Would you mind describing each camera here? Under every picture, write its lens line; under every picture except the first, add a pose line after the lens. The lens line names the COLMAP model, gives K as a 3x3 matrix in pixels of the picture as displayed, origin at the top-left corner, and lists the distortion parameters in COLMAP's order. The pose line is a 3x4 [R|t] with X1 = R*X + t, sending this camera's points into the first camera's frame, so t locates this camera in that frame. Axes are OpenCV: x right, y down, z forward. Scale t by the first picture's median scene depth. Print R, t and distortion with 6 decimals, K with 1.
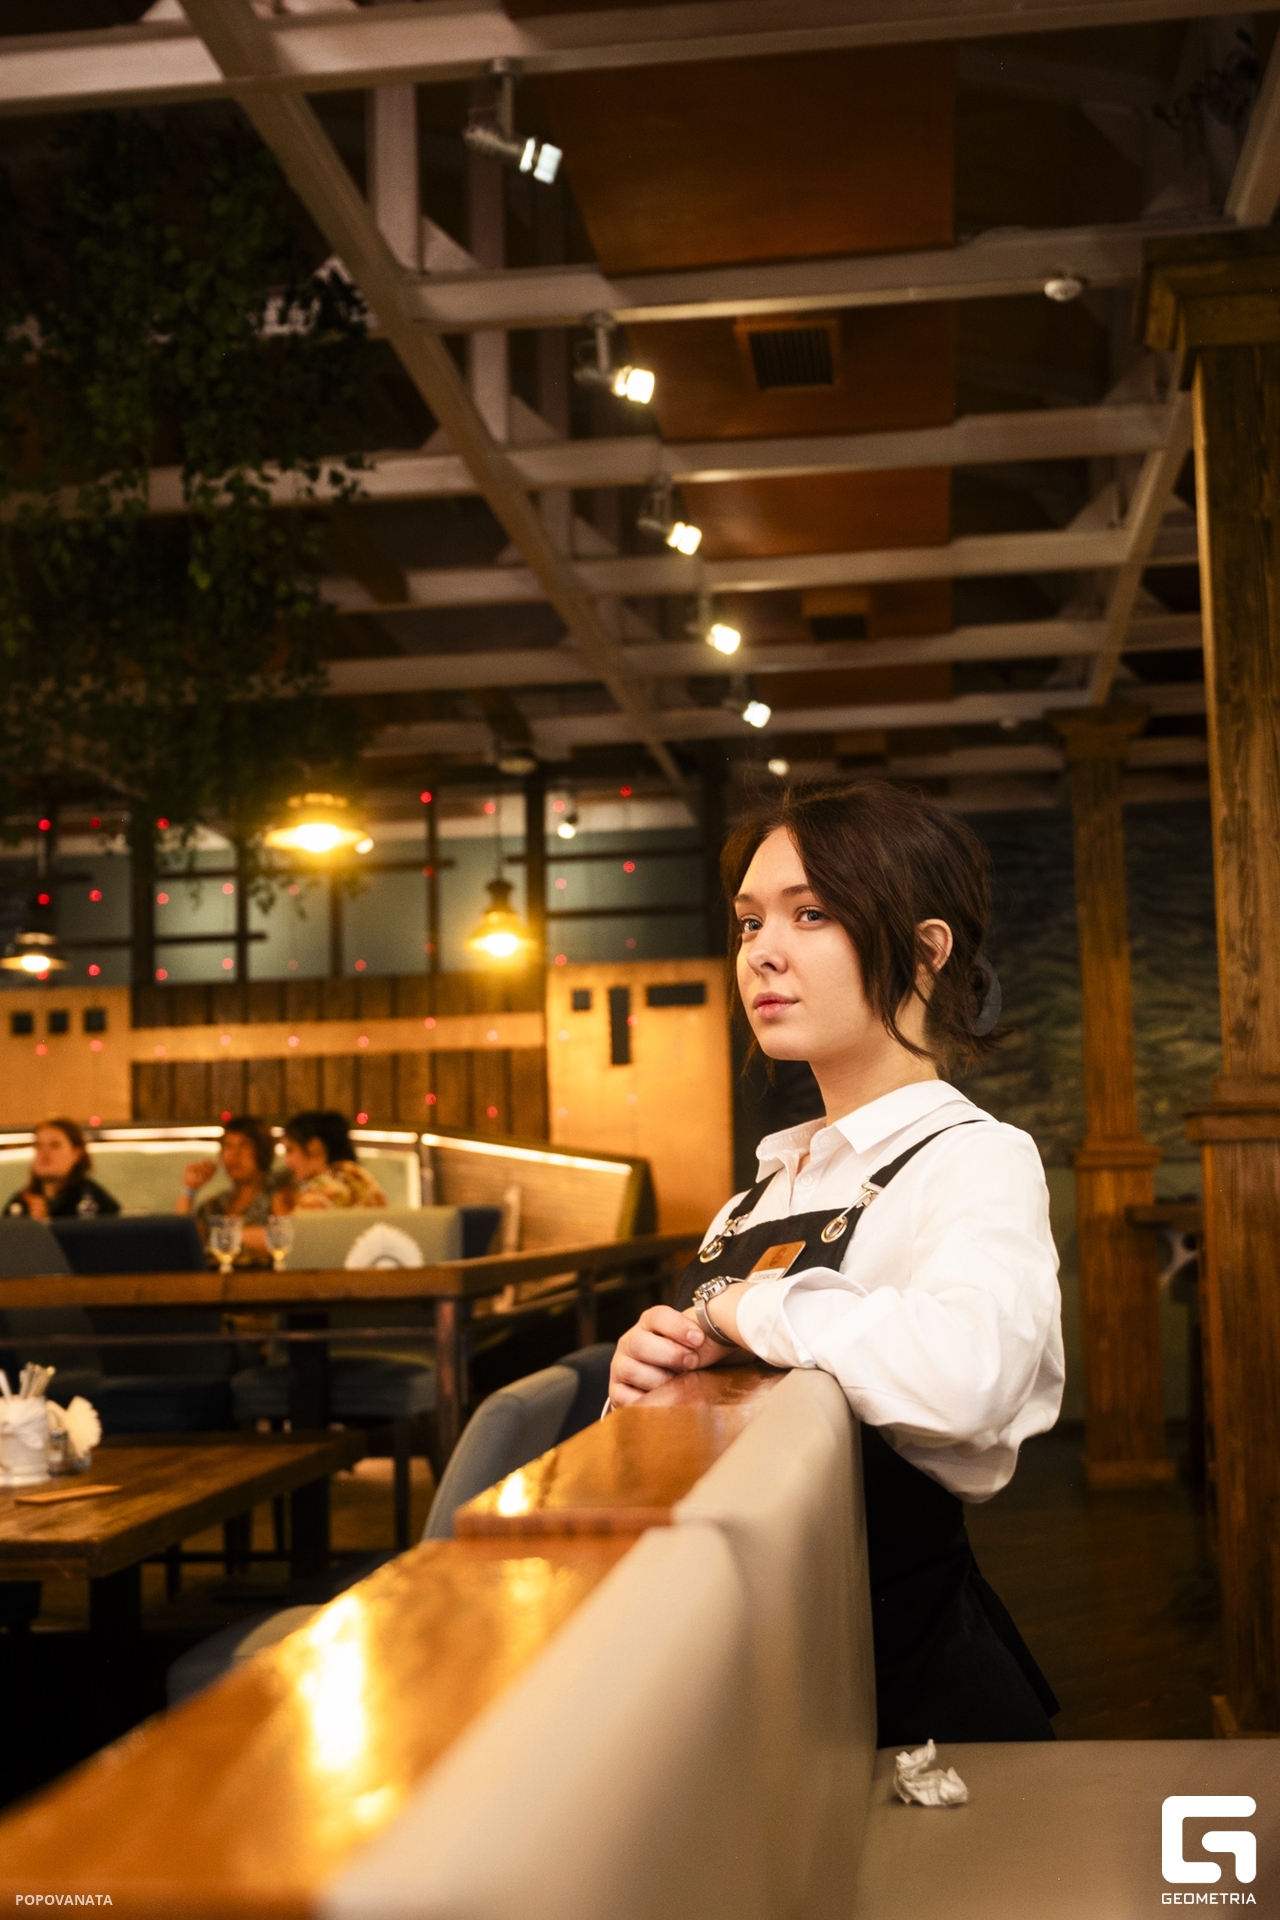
lens RADIAL K [[2316.7, 0, 640.9], [0, 2316.7, 962.9], [0, 0, 1]] dist [0.012984, 0.000000]
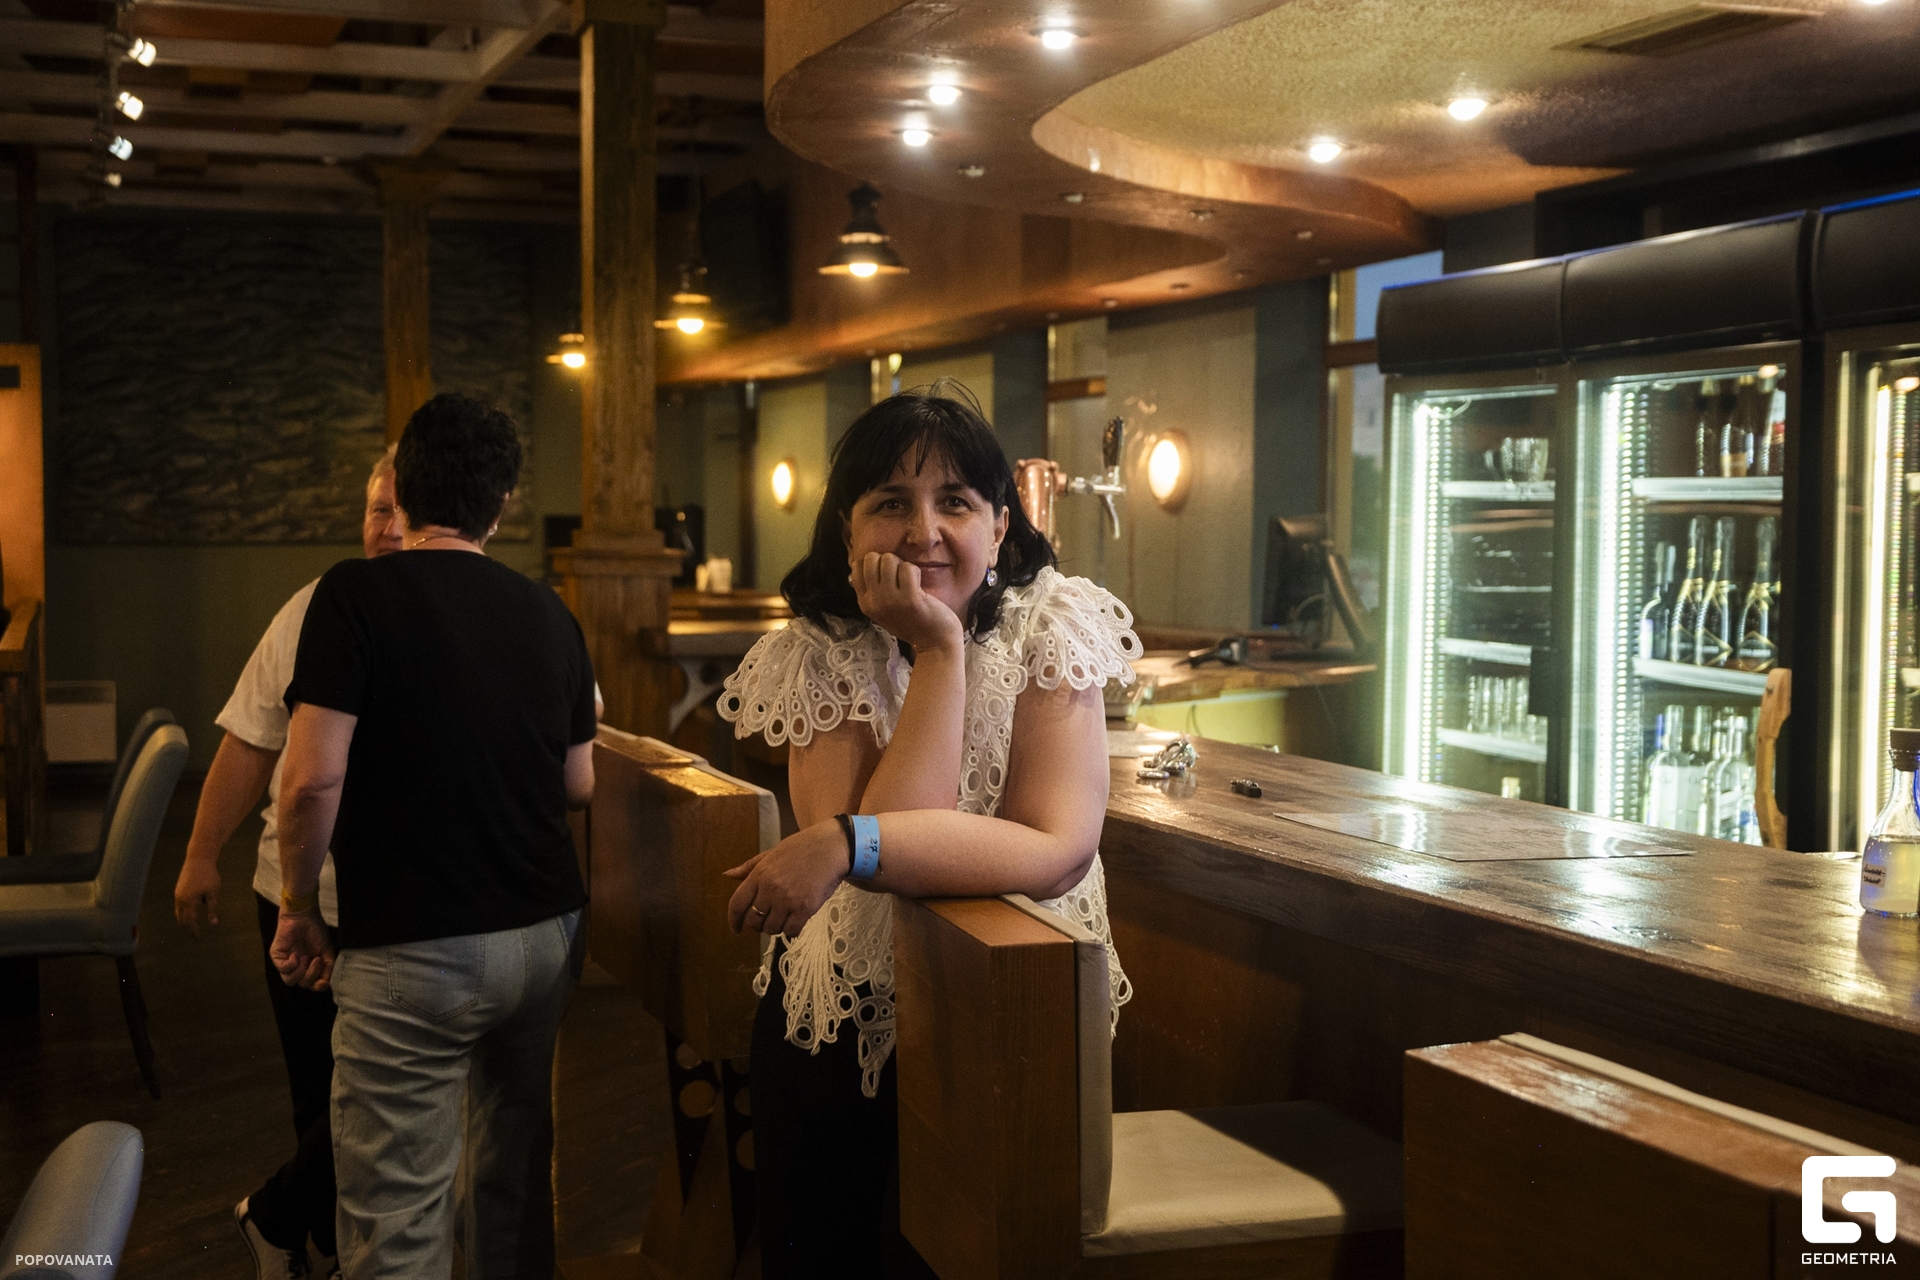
lens RADIAL K [[2546.6, 0, 959.5], [0, 2546.6, 642.9], [0, 0, 1]] dist [0.008872, 0.000000]
pose [[0.889011, 0.007720, 0.457820, -0.122014], [-0.073232, 0.989384, 0.125521, -0.044422], [-0.451991, -0.145117, 0.880139, -0.239599]]
